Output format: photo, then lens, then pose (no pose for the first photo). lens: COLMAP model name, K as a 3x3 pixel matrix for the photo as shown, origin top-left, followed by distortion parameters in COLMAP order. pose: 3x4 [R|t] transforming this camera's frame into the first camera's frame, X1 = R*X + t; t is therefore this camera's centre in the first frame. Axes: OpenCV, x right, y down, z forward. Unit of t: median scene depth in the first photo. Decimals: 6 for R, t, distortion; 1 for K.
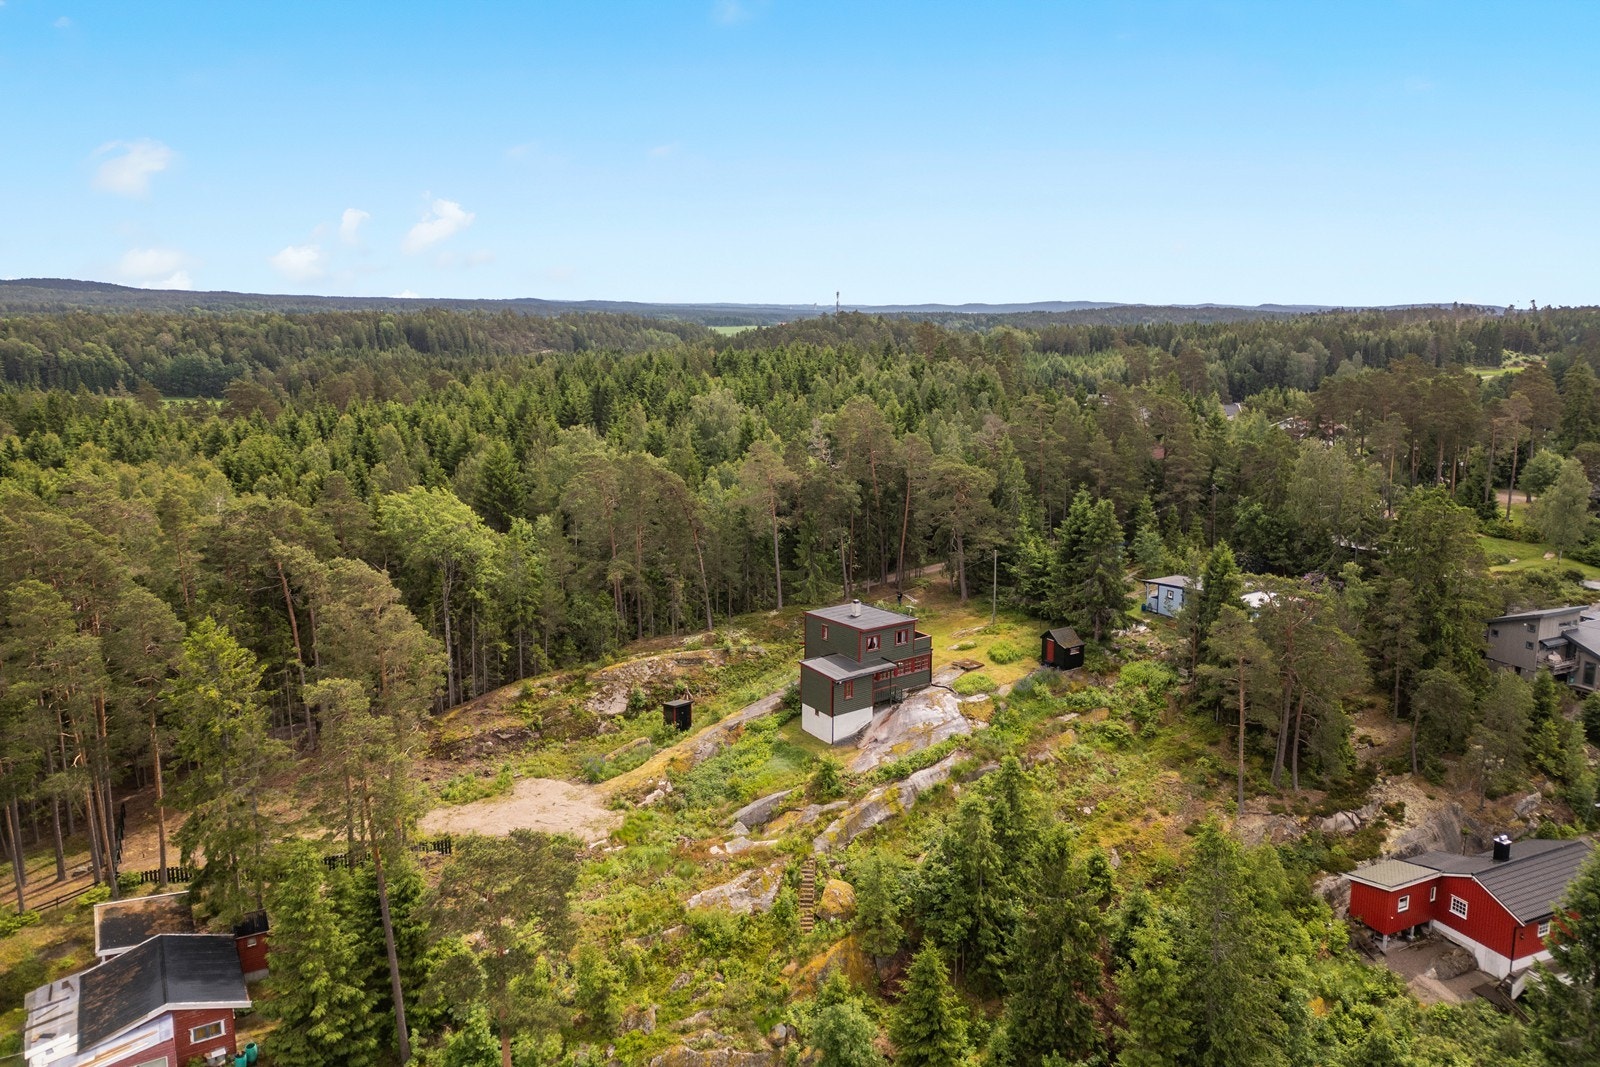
lens RADIAL K [[1128.2, 0, 800.0], [0, 1128.2, 533.5], [0, 0, 1]] dist [-0.004875, -0.001124]
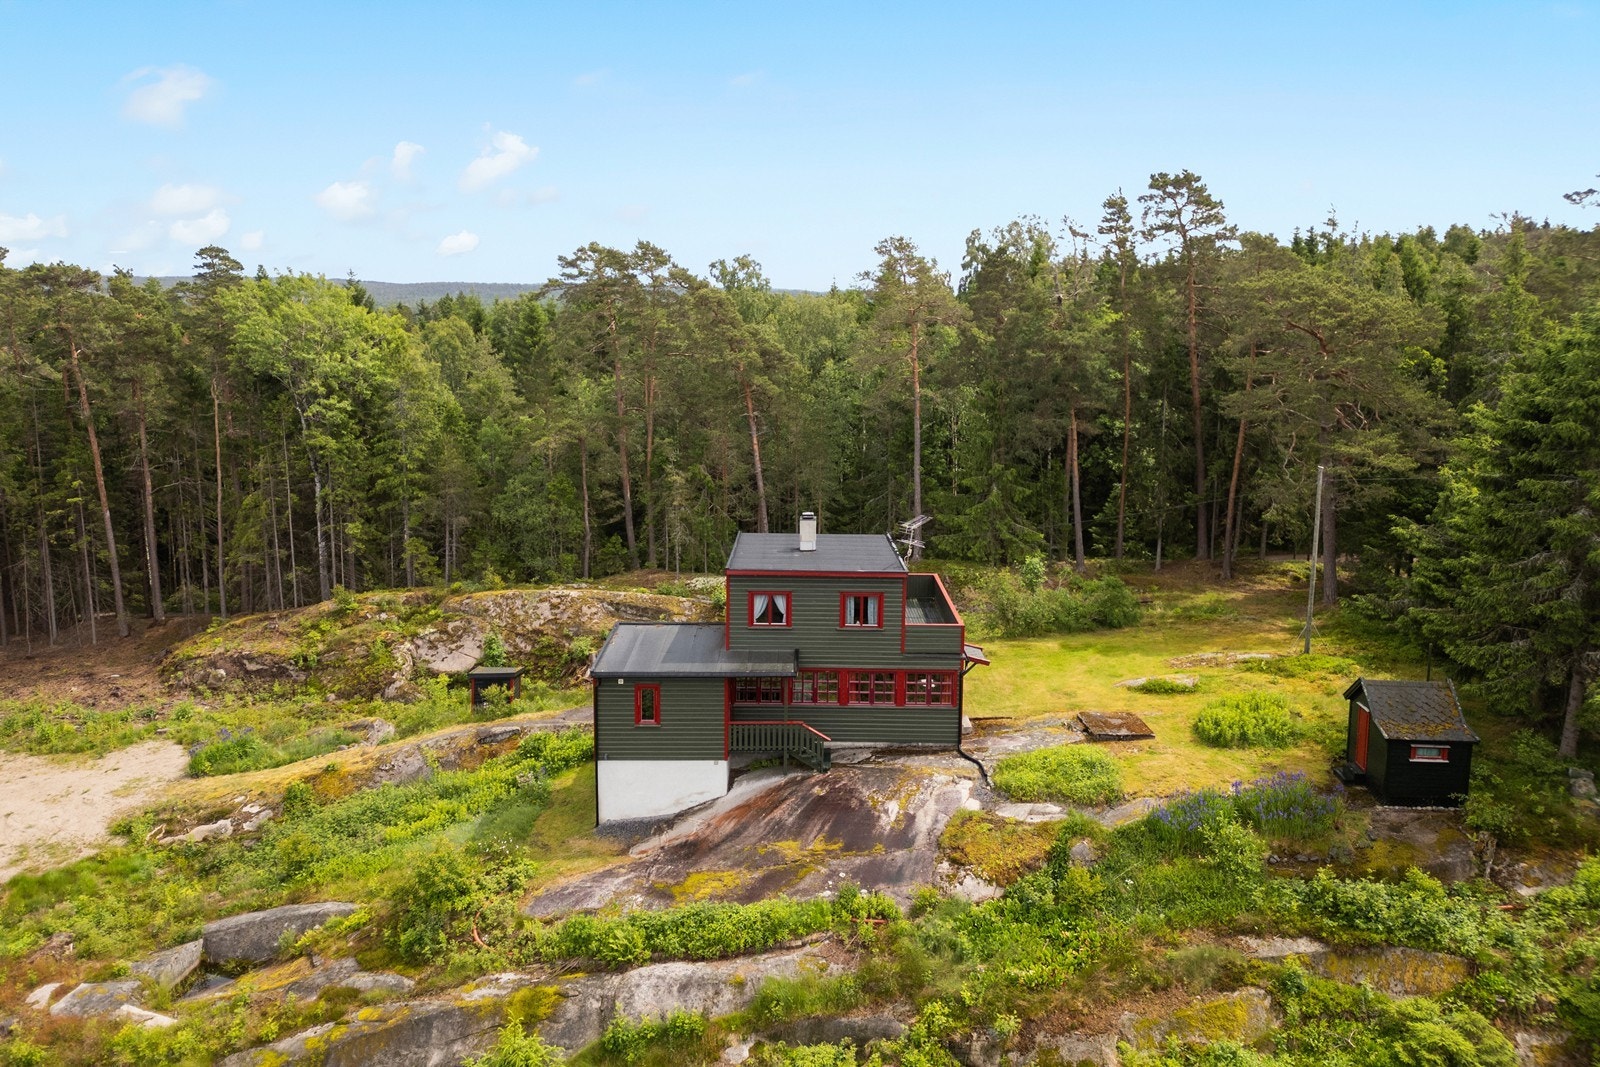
lens RADIAL K [[1128.2, 0, 800.0], [0, 1128.2, 533.5], [0, 0, 1]] dist [-0.004875, -0.001124]
pose [[0.811363, 0.117174, -0.572678, 0.291401], [-0.123439, 0.991955, 0.028074, 0.056921], [0.571361, 0.047913, 0.819299, 0.658572]]
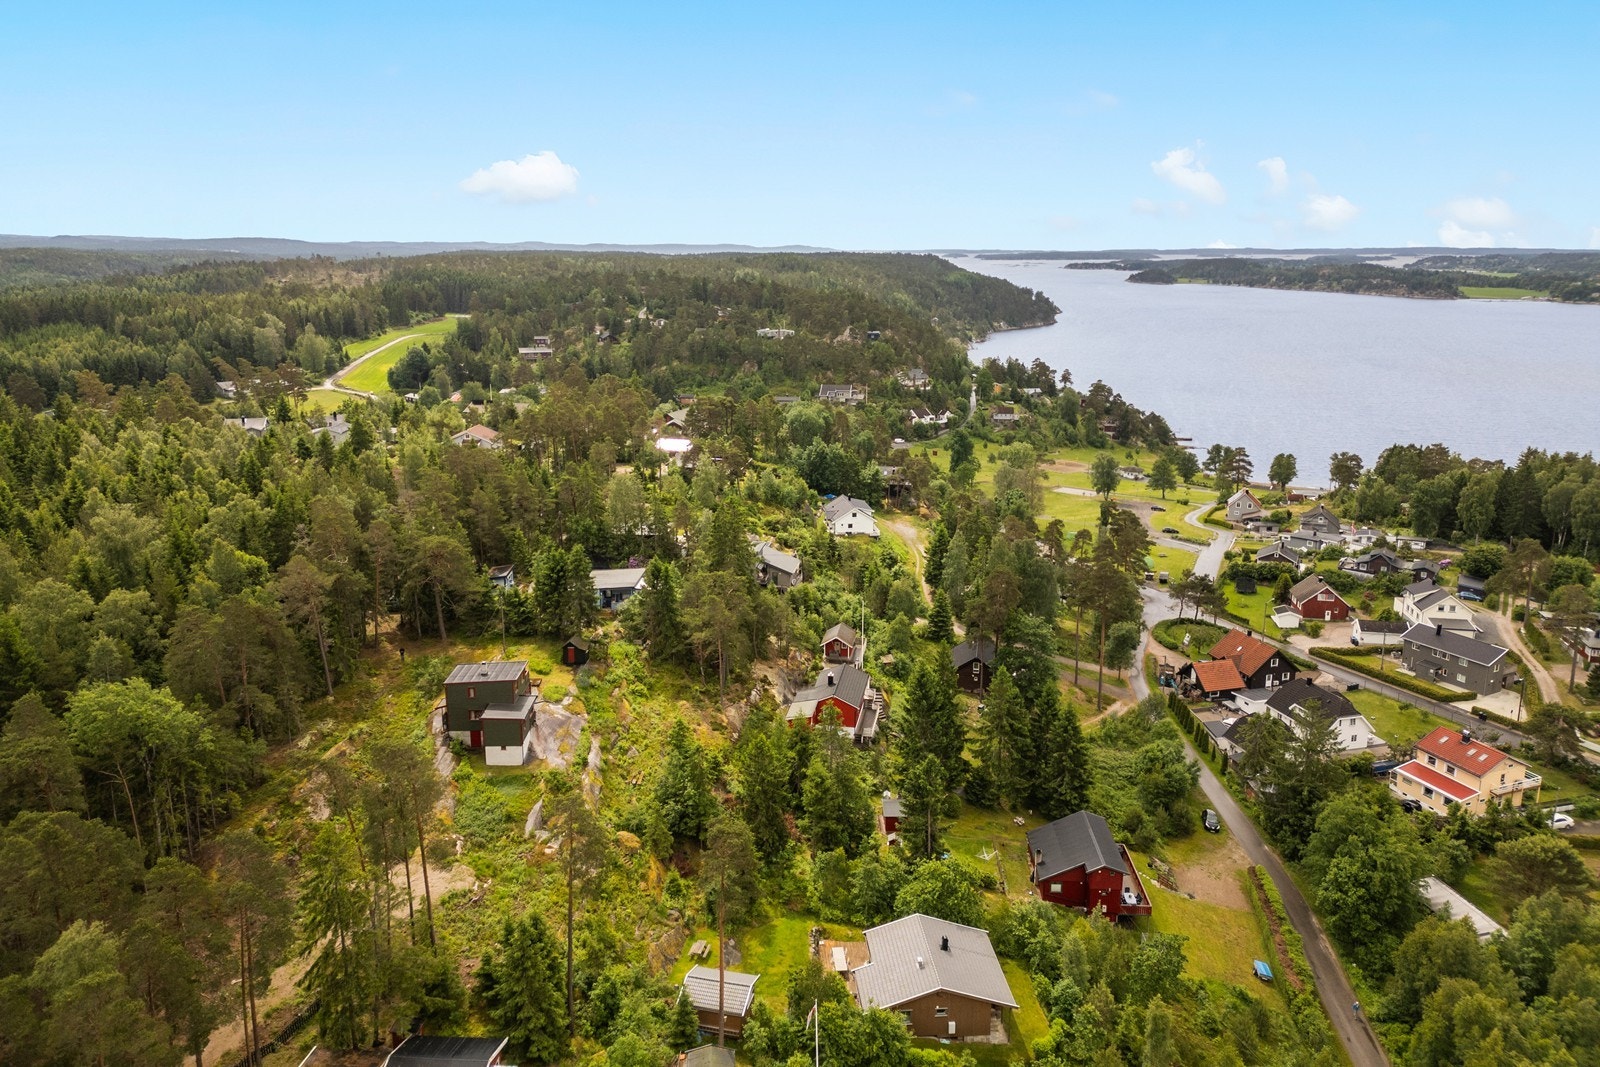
lens RADIAL K [[1128.2, 0, 800.0], [0, 1128.2, 533.5], [0, 0, 1]] dist [-0.004875, -0.001124]
pose [[0.536418, -0.223601, 0.813793, -0.838161], [0.157724, 0.973835, 0.163609, -0.262674], [-0.829083, 0.040592, 0.557650, -0.094813]]
